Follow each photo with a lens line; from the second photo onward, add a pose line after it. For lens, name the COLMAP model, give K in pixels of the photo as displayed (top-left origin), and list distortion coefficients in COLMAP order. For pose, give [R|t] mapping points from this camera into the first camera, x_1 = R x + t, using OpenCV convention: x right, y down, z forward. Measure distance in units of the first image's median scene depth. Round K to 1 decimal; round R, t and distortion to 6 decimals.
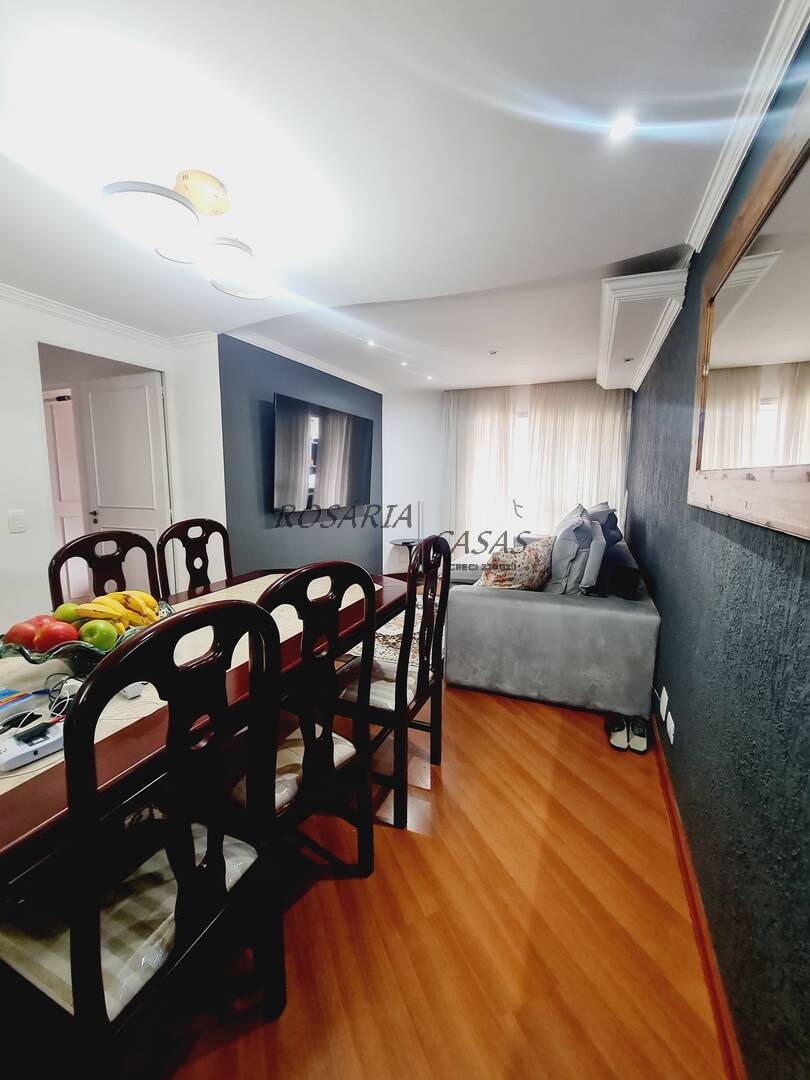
lens RADIAL K [[441.8, 0, 407.0], [0, 441.8, 534.2], [0, 0, 1]] dist [-0.000274, -0.000078]
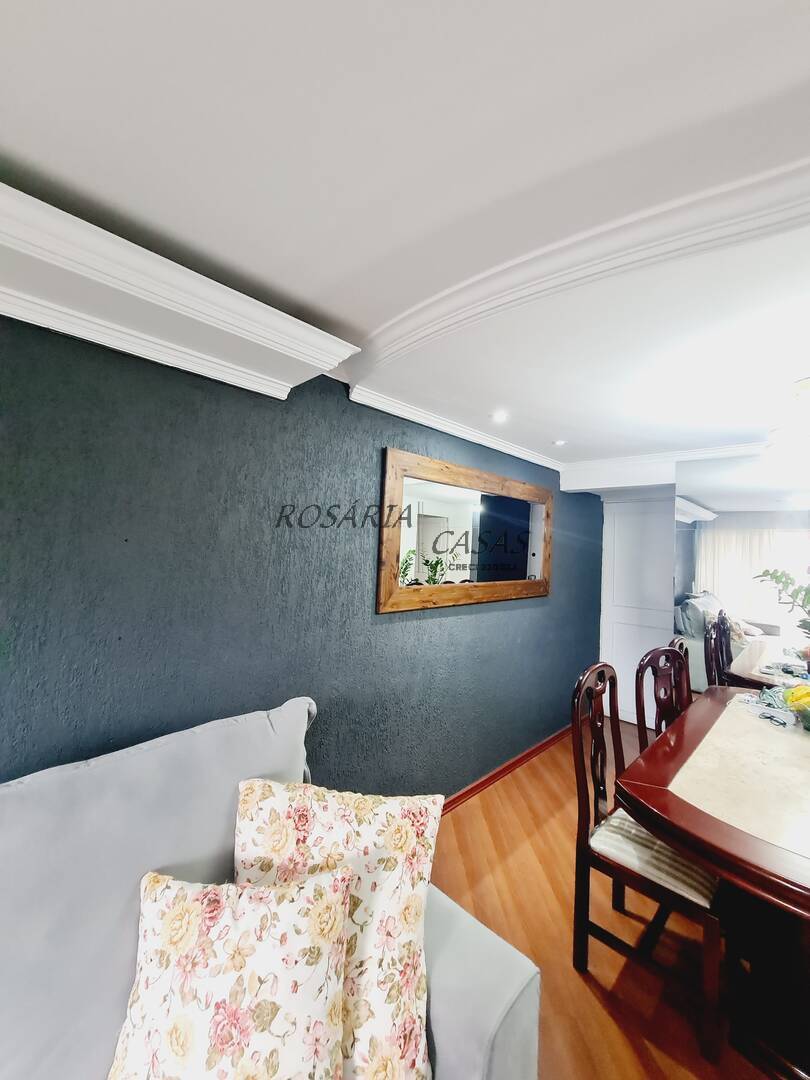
lens RADIAL K [[441.8, 0, 403.7], [0, 441.8, 533.7], [0, 0, 1]] dist [-0.000274, -0.000078]
pose [[-0.930897, -0.024279, 0.364473, 0.125321], [0.009713, 0.995790, 0.091143, -0.493904], [-0.365152, 0.088385, -0.926743, 2.493739]]
